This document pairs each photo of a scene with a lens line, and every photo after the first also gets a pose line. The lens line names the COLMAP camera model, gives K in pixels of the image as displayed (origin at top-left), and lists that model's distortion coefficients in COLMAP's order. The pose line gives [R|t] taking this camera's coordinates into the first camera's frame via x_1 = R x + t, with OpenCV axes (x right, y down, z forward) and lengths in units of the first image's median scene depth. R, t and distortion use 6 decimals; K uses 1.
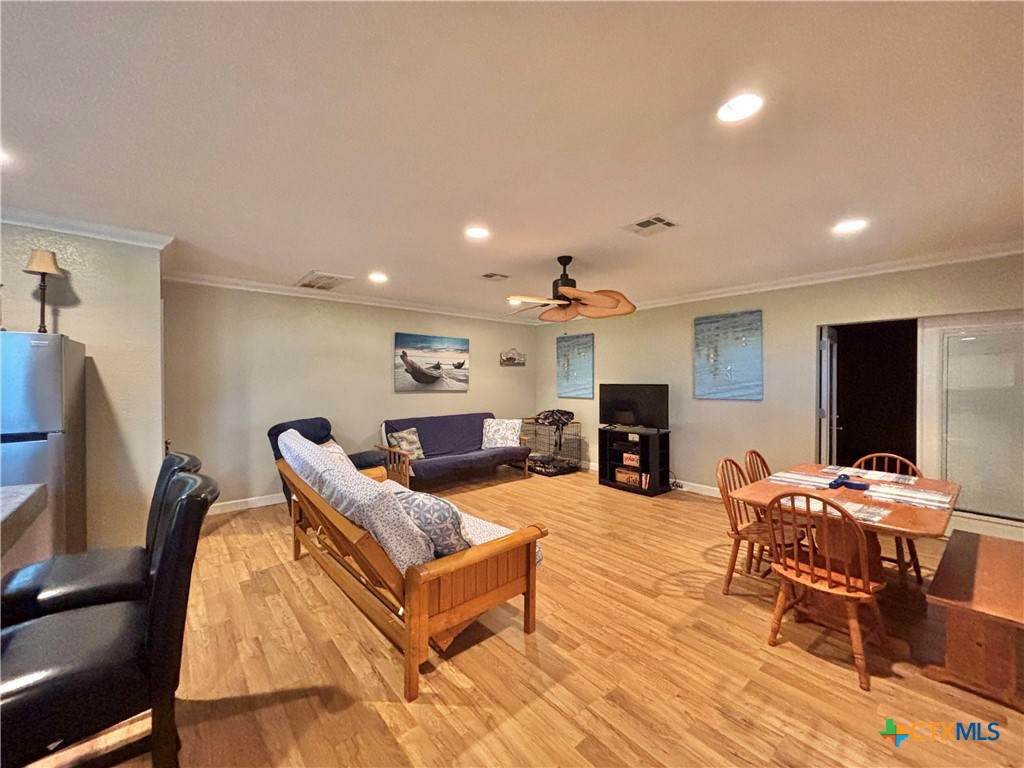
lens RADIAL K [[408.7, 0, 503.9], [0, 408.7, 385.0], [0, 0, 1]] dist [-0.001658, -0.000087]
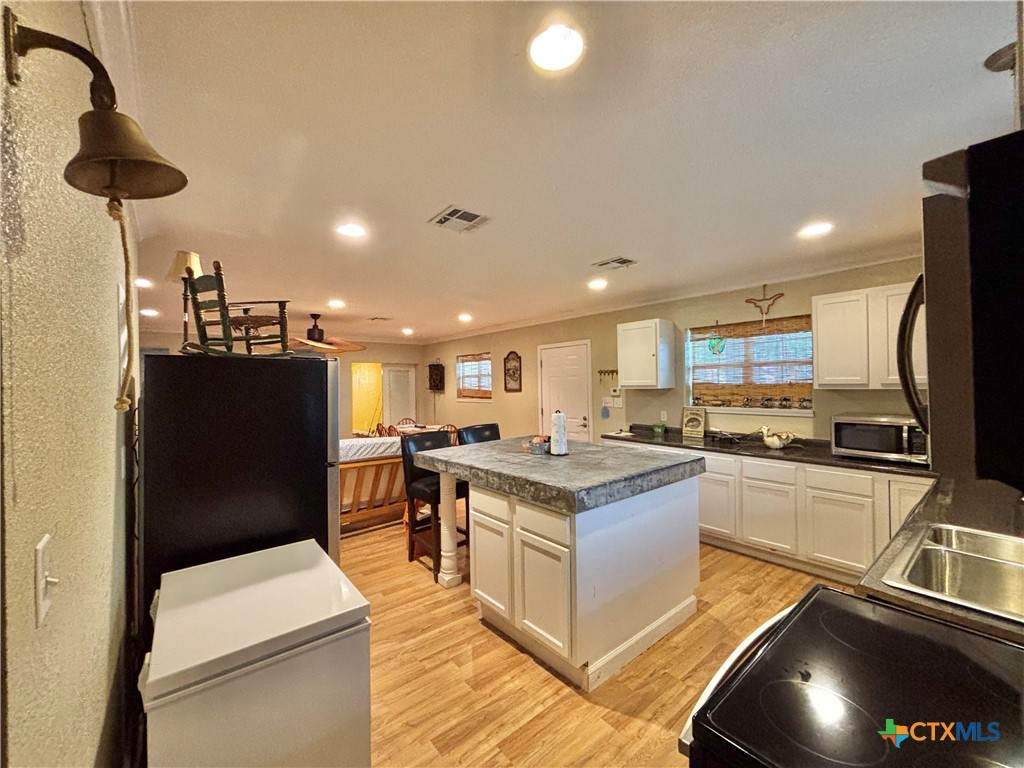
lens RADIAL K [[408.7, 0, 503.2], [0, 408.7, 379.3], [0, 0, 1]] dist [-0.001658, -0.000087]
pose [[0.025106, 0.004051, 0.999677, -0.857819], [0.022908, 0.999727, -0.004626, -0.025354], [-0.999422, 0.023017, 0.025006, 0.152348]]
